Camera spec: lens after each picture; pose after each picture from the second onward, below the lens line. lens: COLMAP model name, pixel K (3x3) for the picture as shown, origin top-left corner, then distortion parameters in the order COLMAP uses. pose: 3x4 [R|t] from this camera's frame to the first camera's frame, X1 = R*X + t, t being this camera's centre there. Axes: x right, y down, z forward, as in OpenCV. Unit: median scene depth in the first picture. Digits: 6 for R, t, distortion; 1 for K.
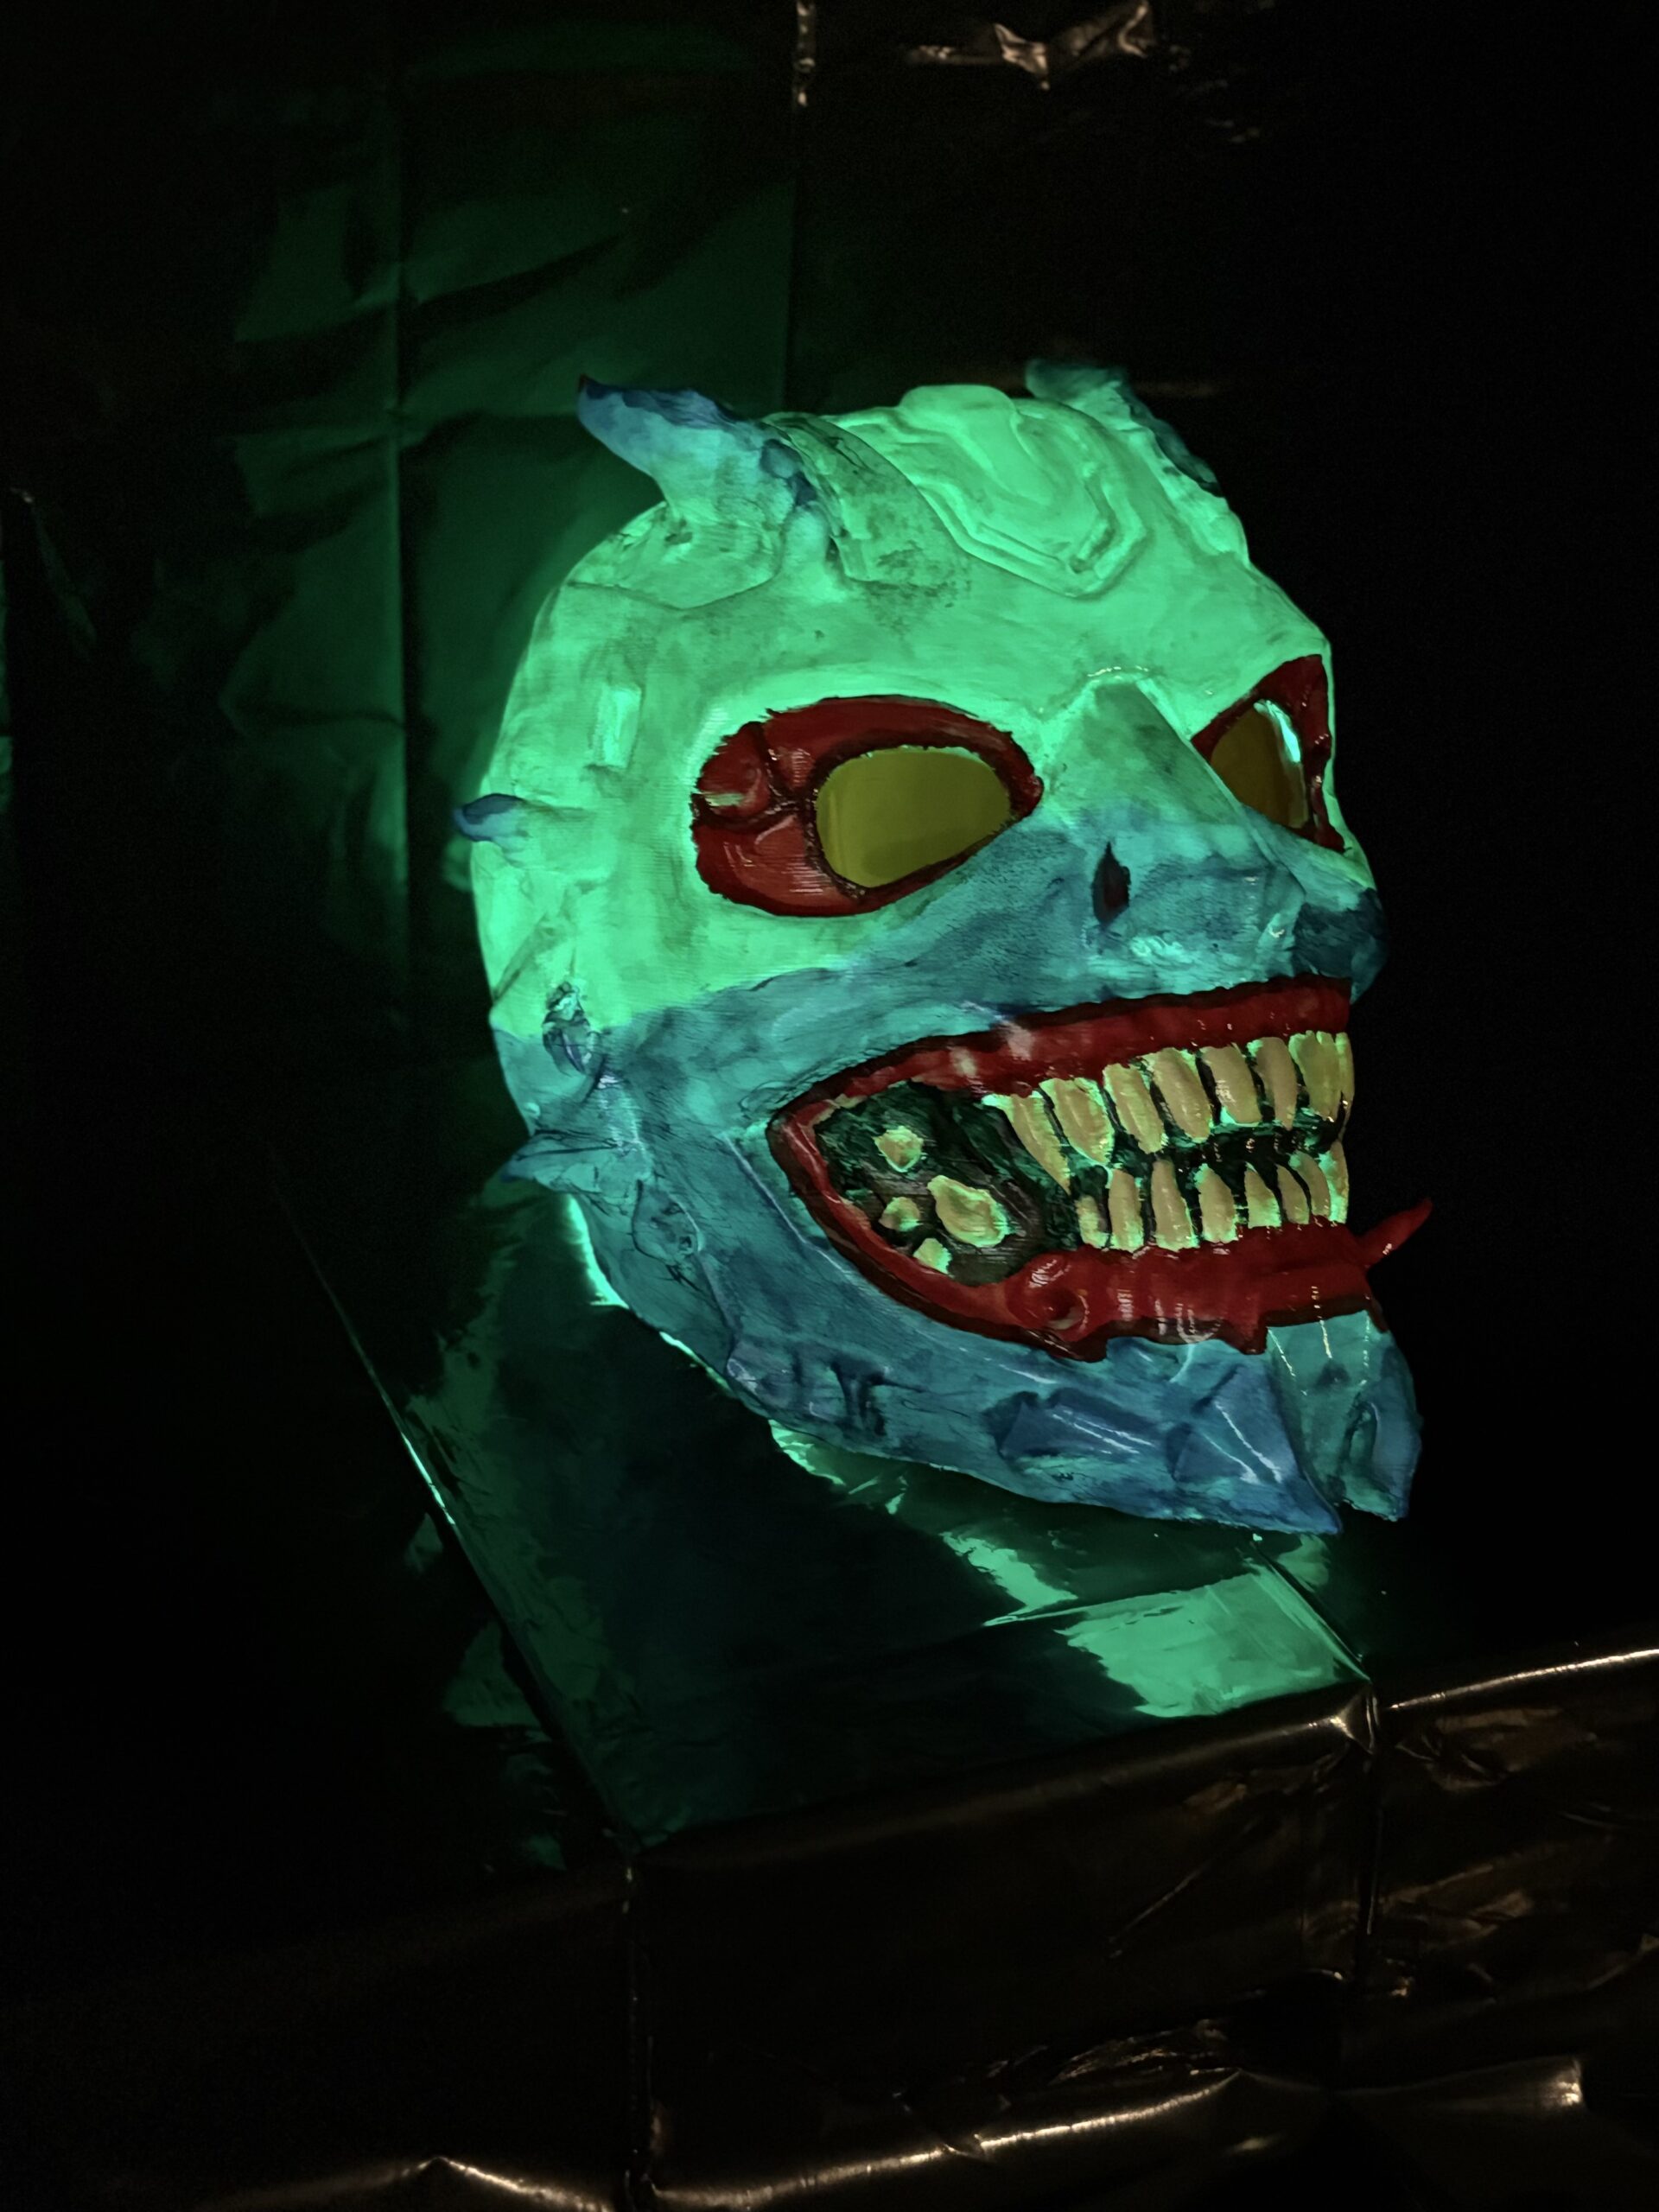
lens RADIAL K [[3105.6, 0, 829.5], [0, 3105.6, 1106.0], [0, 0, 1]] dist [0.273685, -1.372947]
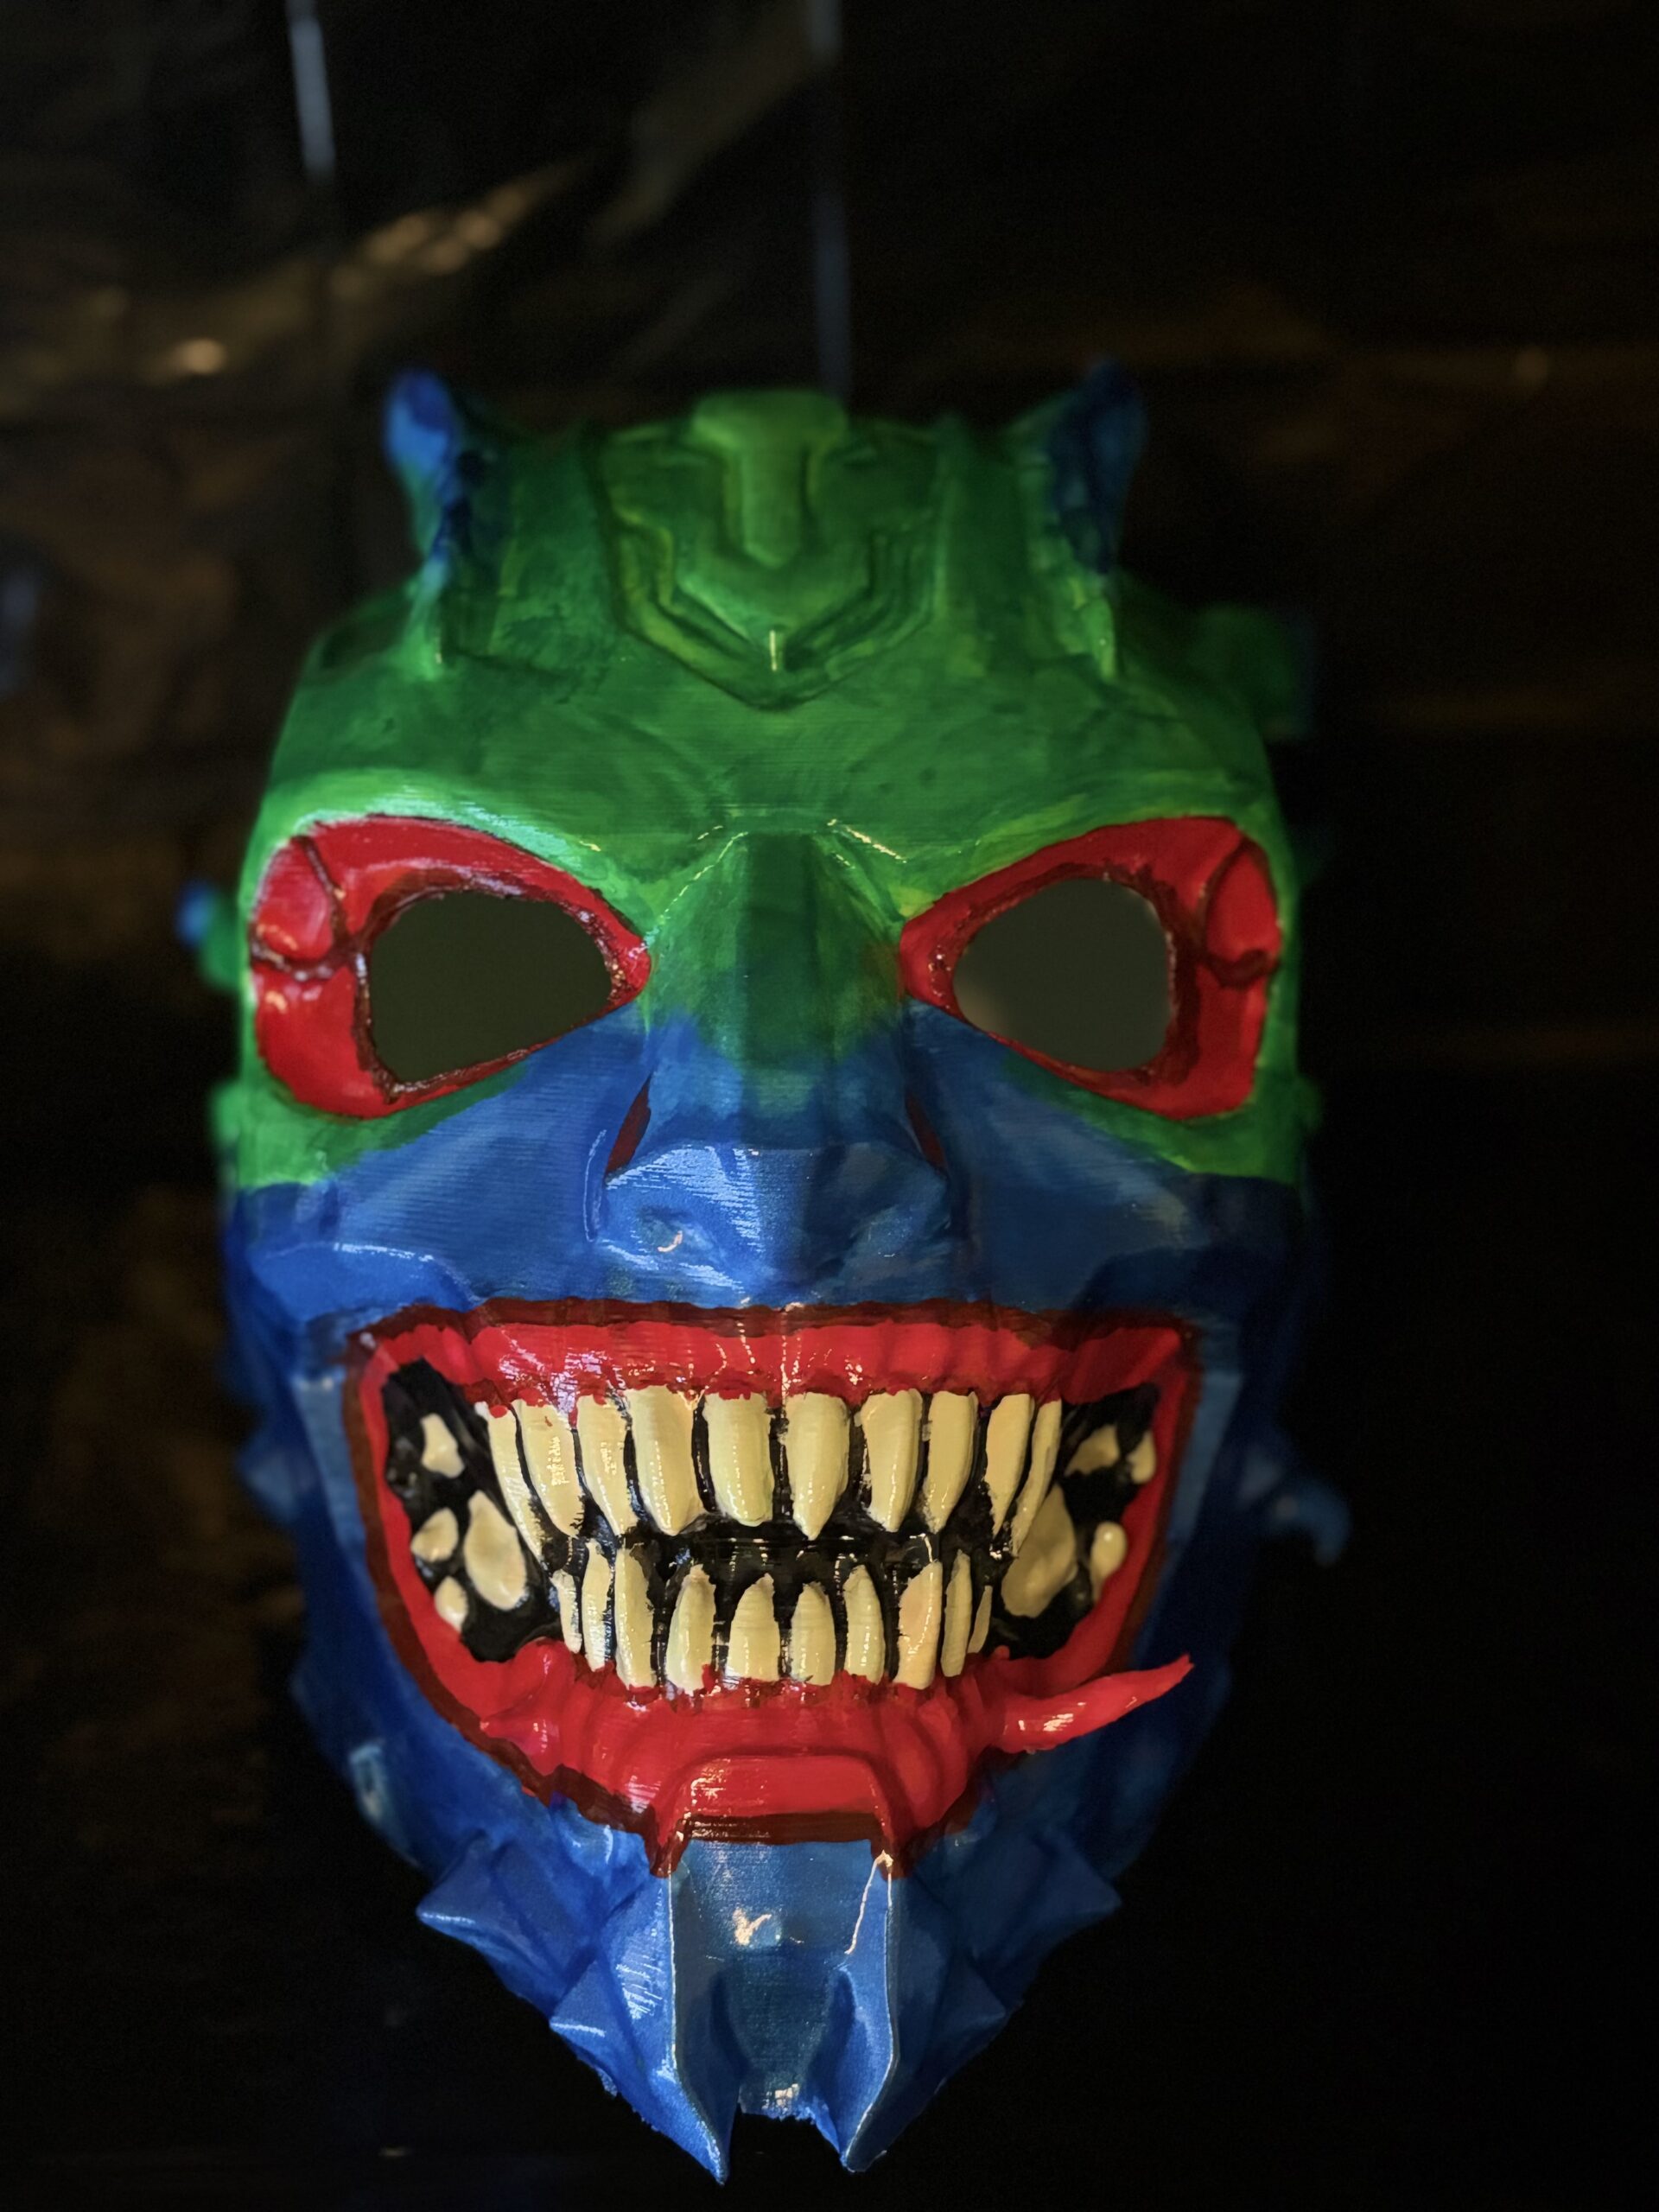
lens RADIAL K [[3105.6, 0, 829.5], [0, 3105.6, 1106.0], [0, 0, 1]] dist [0.273685, -1.372947]
pose [[0.903801, 0.139360, -0.404627, 0.388559], [-0.134147, 0.990098, 0.041365, -0.106444], [0.406384, 0.016894, 0.913546, 0.380642]]
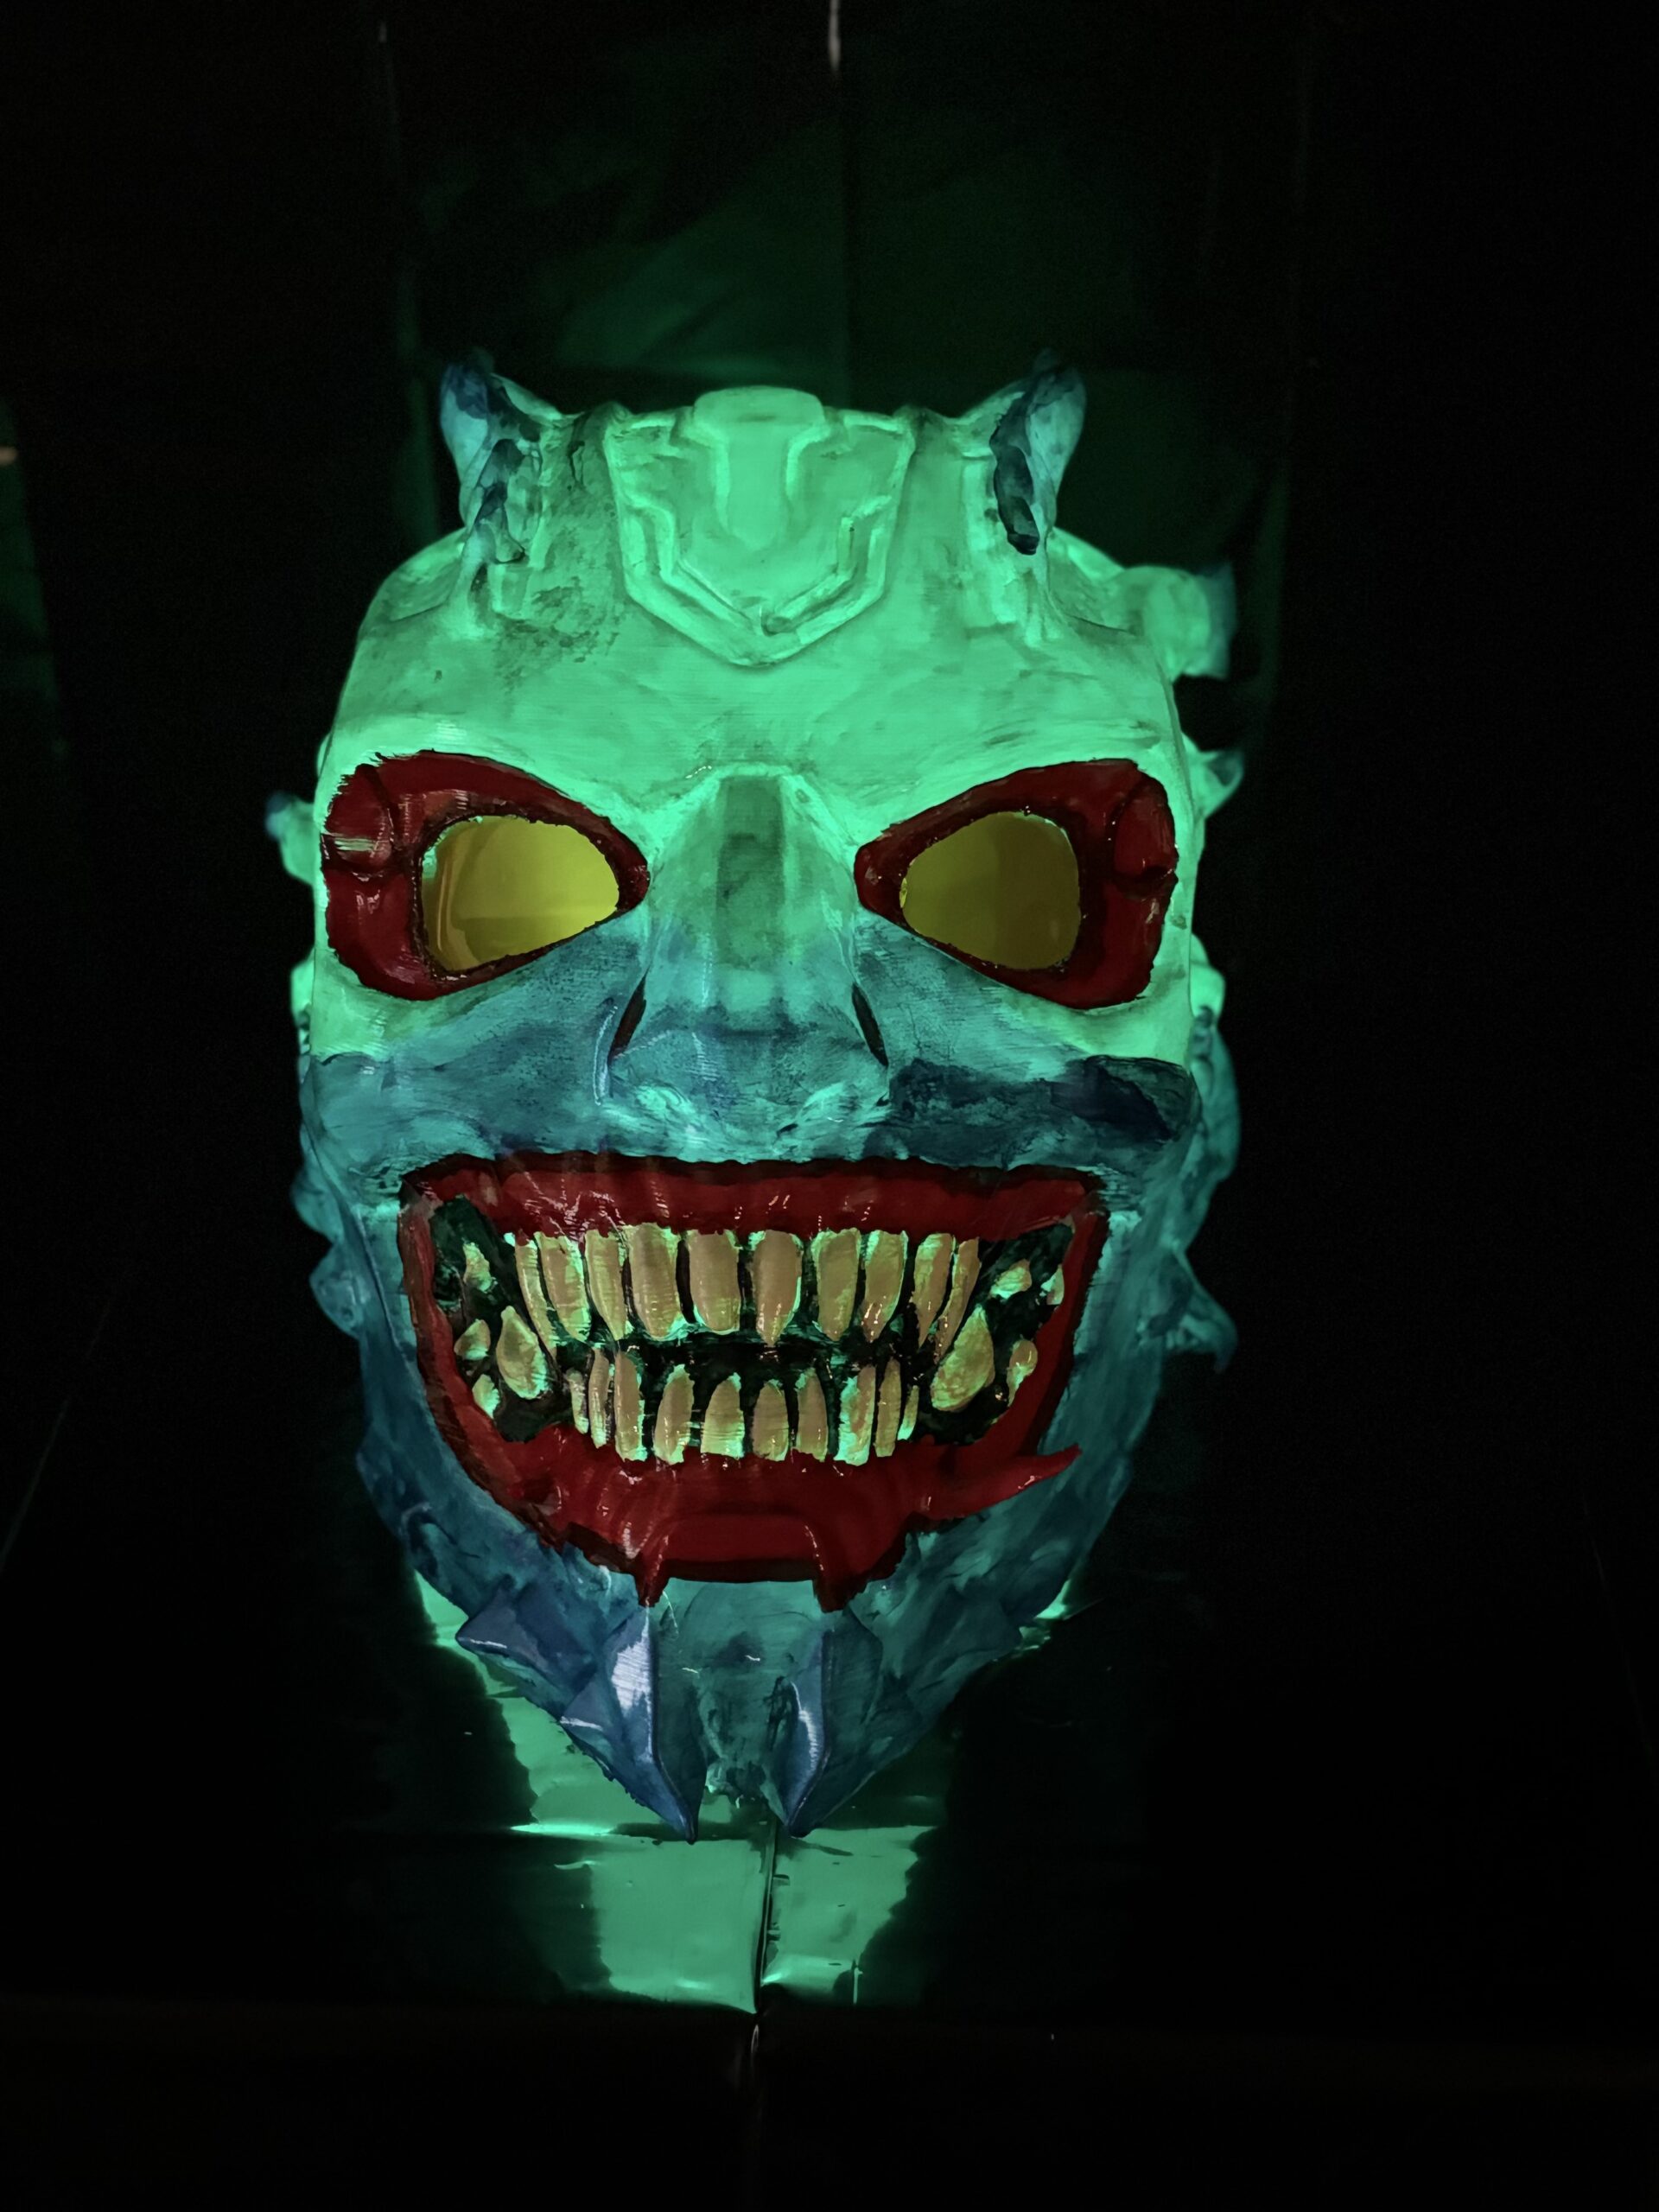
lens RADIAL K [[3105.6, 0, 829.5], [0, 3105.6, 1106.0], [0, 0, 1]] dist [0.273685, -1.372947]
pose [[0.895004, 0.172934, -0.411172, 0.470566], [-0.145756, 0.984571, 0.096828, -0.132016], [0.421573, -0.026731, 0.906400, 0.247875]]
